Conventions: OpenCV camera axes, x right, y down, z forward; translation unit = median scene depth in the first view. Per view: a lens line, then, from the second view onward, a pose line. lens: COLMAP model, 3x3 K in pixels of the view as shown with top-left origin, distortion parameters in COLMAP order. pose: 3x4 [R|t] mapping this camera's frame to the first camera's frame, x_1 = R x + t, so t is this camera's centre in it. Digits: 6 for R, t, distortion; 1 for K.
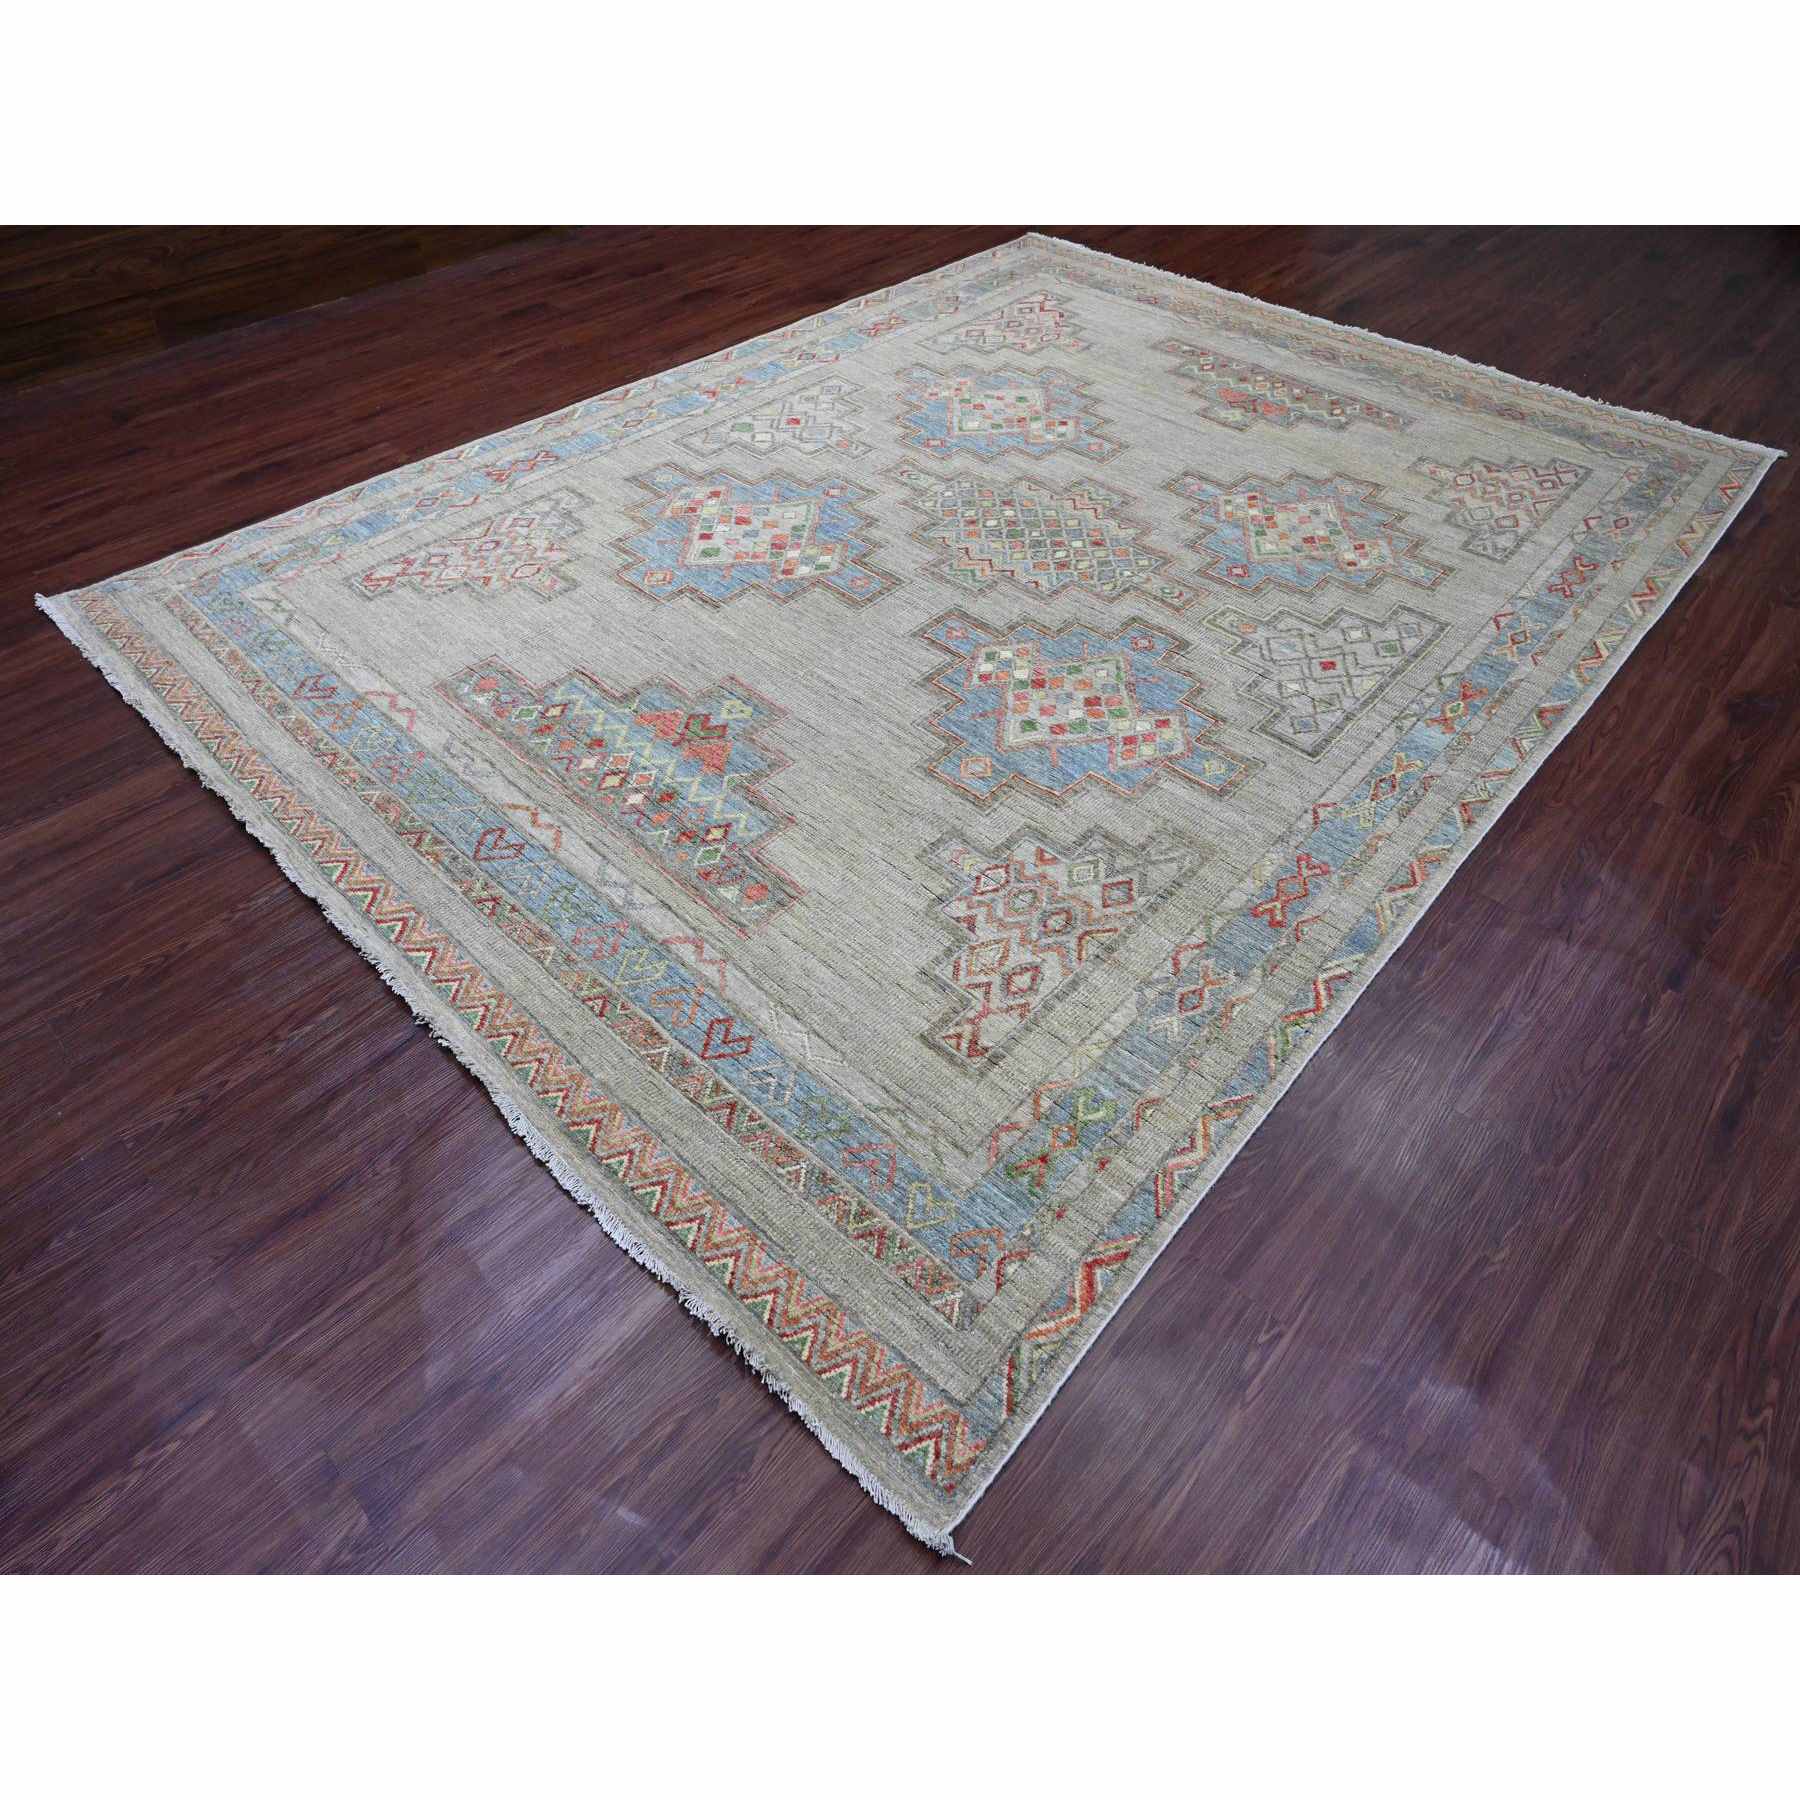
lens RADIAL K [[992.2, 0, 900.0], [0, 992.2, 900.0], [0, 0, 1]] dist [-0.007076, 0.000590]
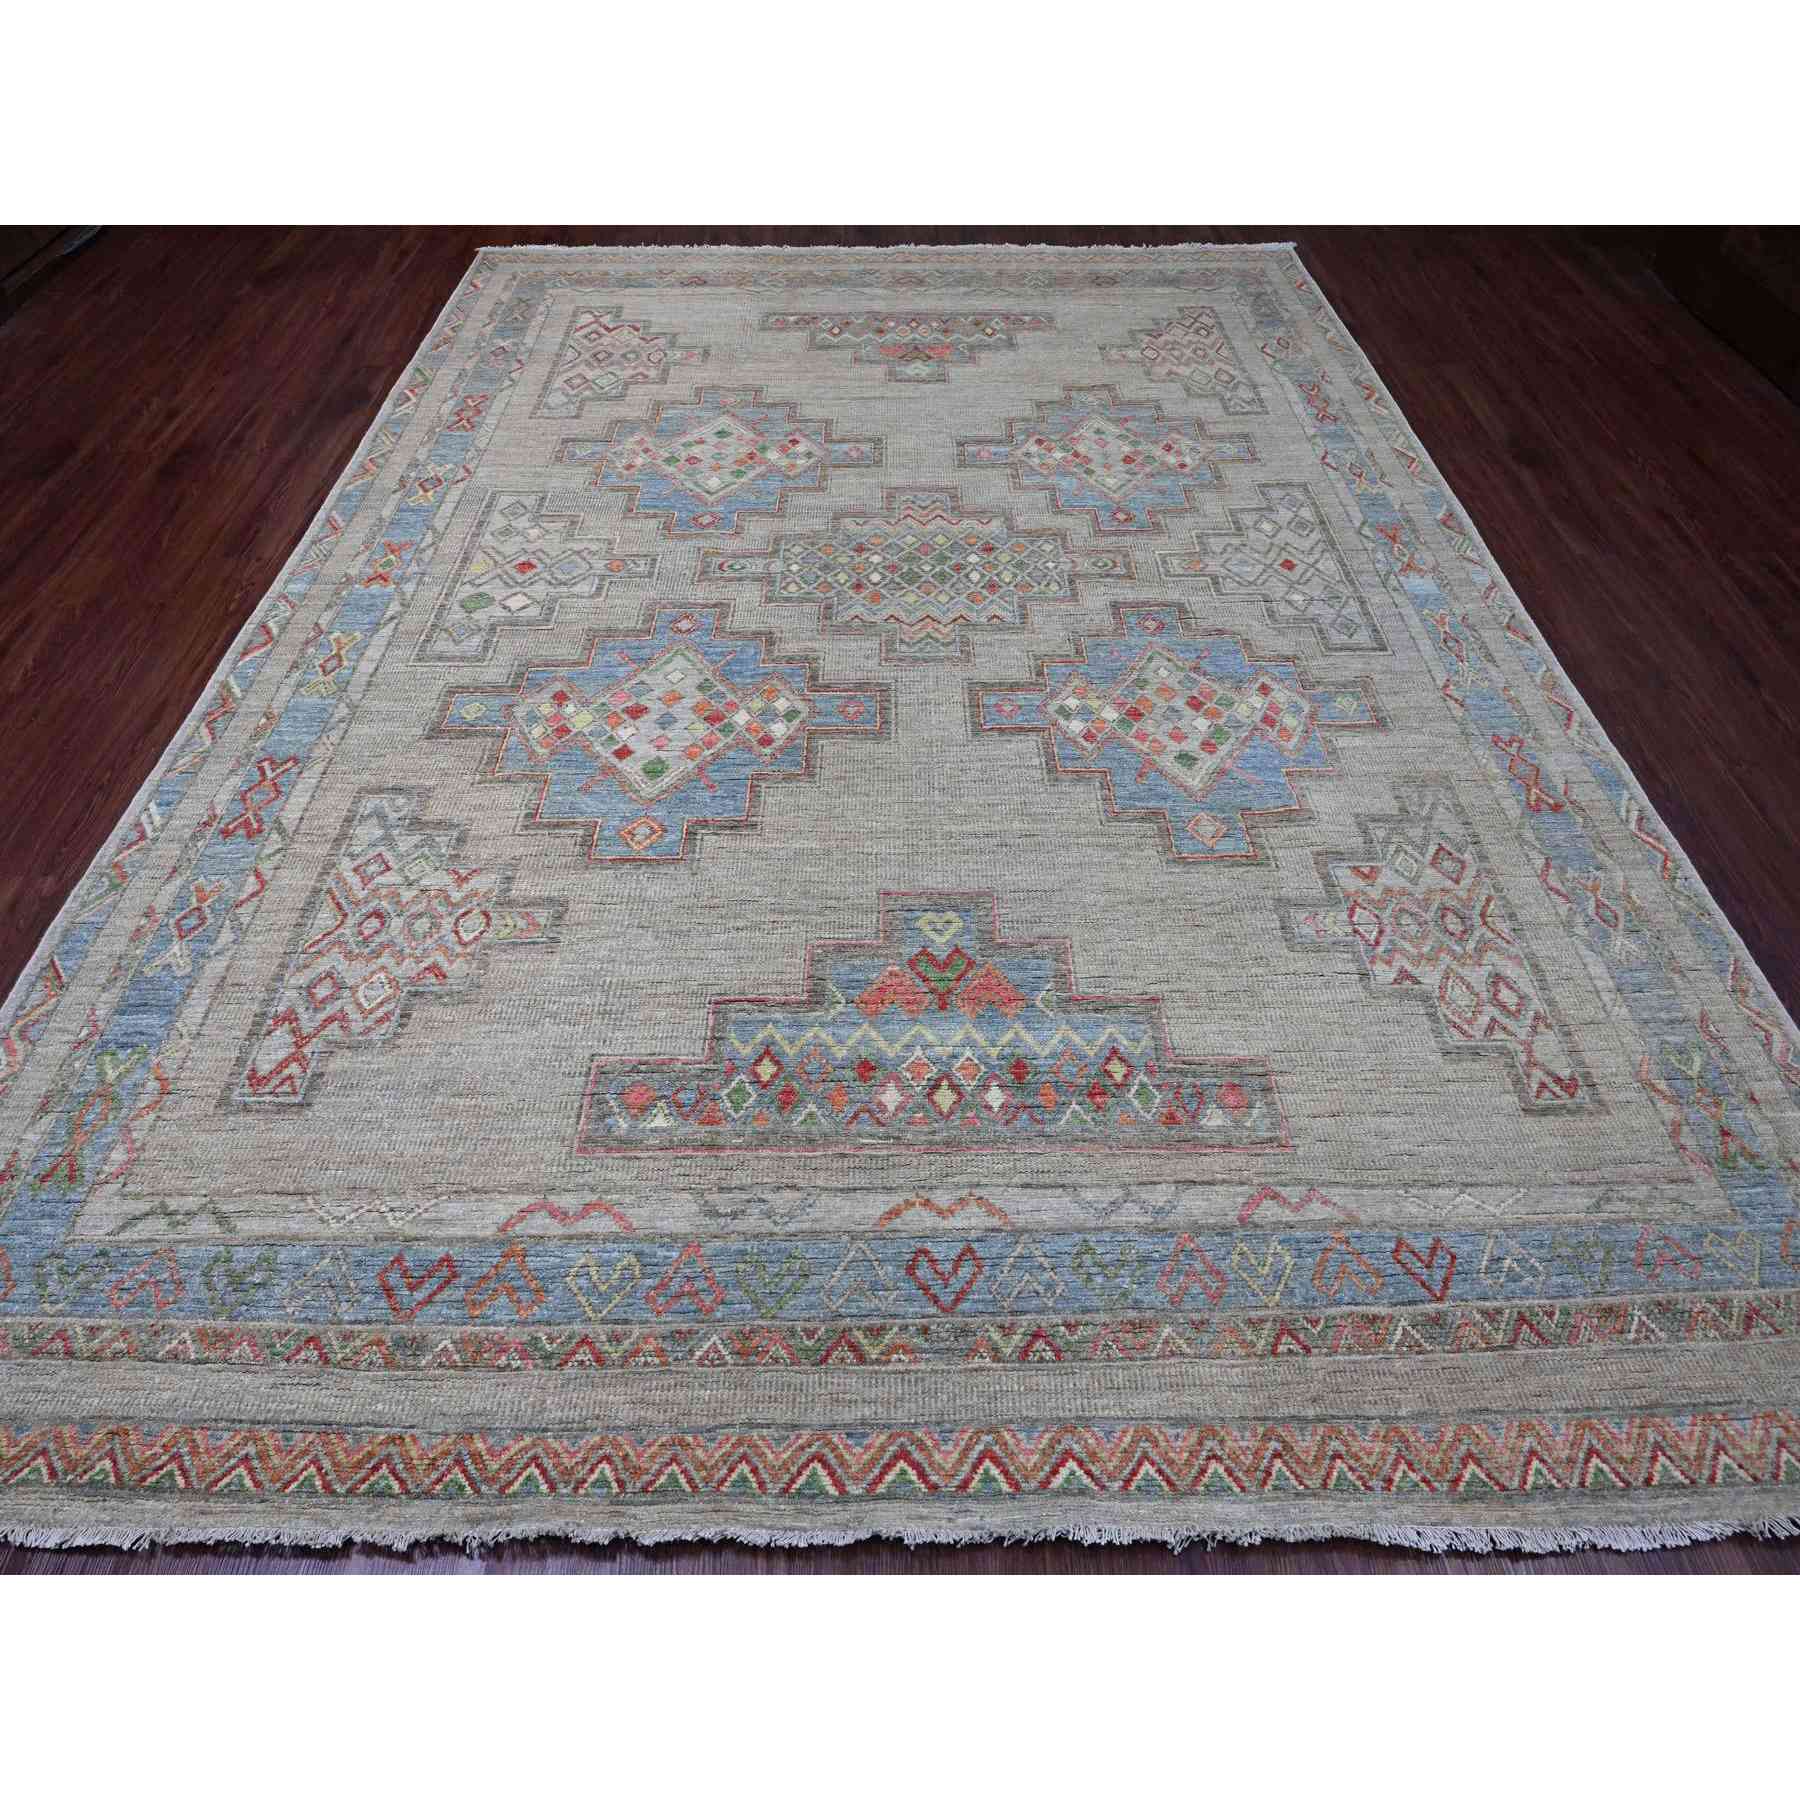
lens RADIAL K [[992.2, 0, 900.0], [0, 992.2, 900.0], [0, 0, 1]] dist [-0.007076, 0.000590]
pose [[0.735155, -0.544772, 0.403449, -0.450965], [0.524867, 0.834069, 0.169832, -0.326834], [-0.429024, 0.086904, 0.899103, 0.283383]]
